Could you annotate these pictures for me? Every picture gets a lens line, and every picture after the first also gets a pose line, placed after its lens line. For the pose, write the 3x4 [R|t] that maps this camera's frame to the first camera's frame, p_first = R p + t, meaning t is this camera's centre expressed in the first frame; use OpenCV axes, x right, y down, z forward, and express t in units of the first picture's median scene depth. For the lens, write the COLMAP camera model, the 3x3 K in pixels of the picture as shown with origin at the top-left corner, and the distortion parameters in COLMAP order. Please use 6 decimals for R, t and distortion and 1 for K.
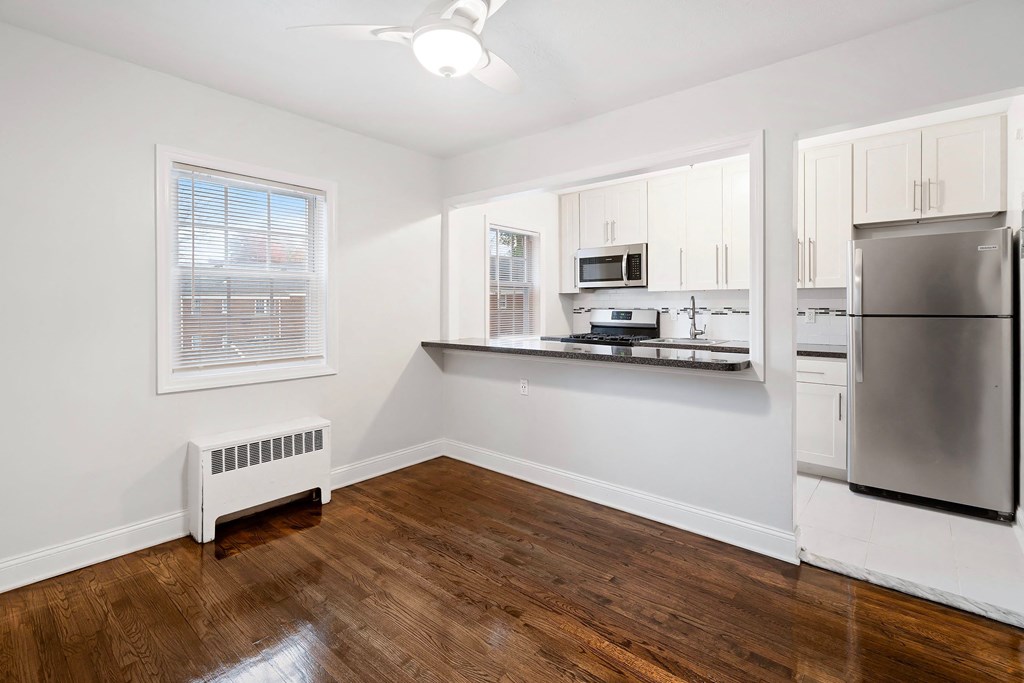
lens RADIAL K [[476.1, 0, 508.8], [0, 476.1, 308.6], [0, 0, 1]] dist [-0.002502, -0.000351]
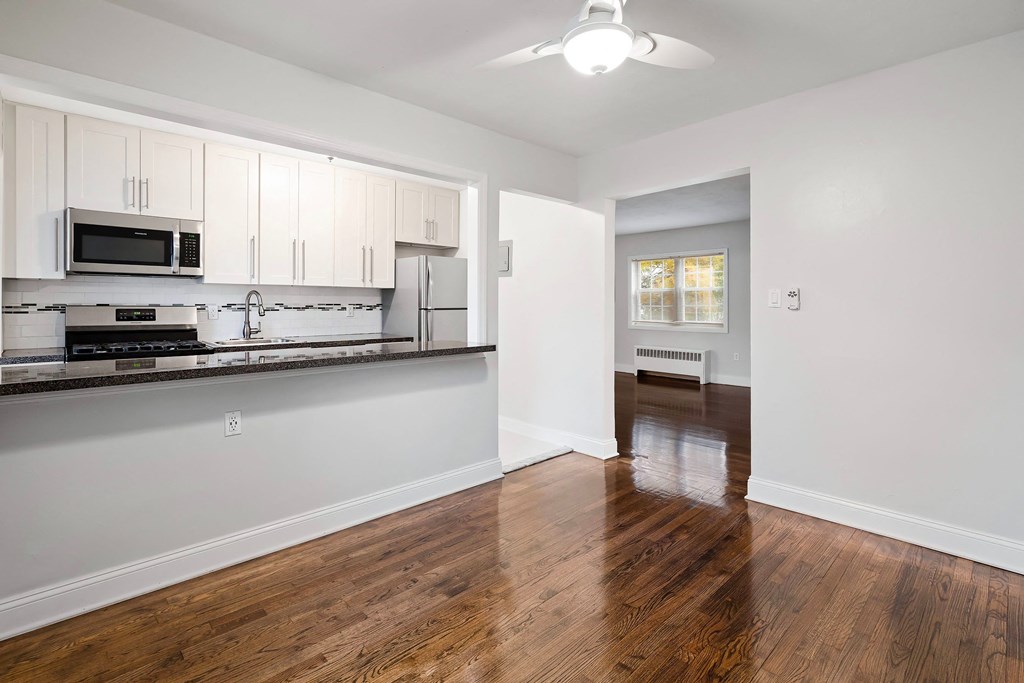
lens RADIAL K [[479.6, 0, 511.7], [0, 479.6, 299.2], [0, 0, 1]] dist [-0.001004, -0.000449]
pose [[0.102912, 0.009763, 0.994643, -0.499701], [0.001936, 0.999948, -0.010016, -0.000373], [-0.994689, 0.002956, 0.102888, 0.460752]]
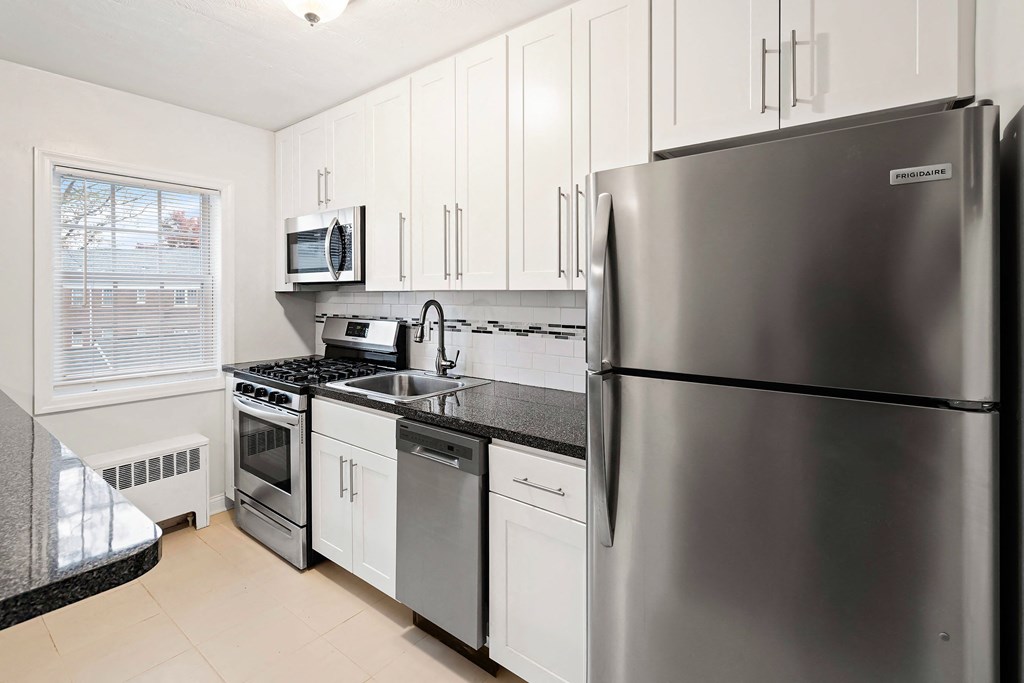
lens RADIAL K [[479.6, 0, 511.7], [0, 479.6, 299.2], [0, 0, 1]] dist [-0.001004, -0.000449]
pose [[0.998272, 0.006110, 0.058440, 0.483845], [-0.006091, 0.999981, -0.000502, -0.029919], [-0.058442, 0.000145, 0.998291, 0.469538]]
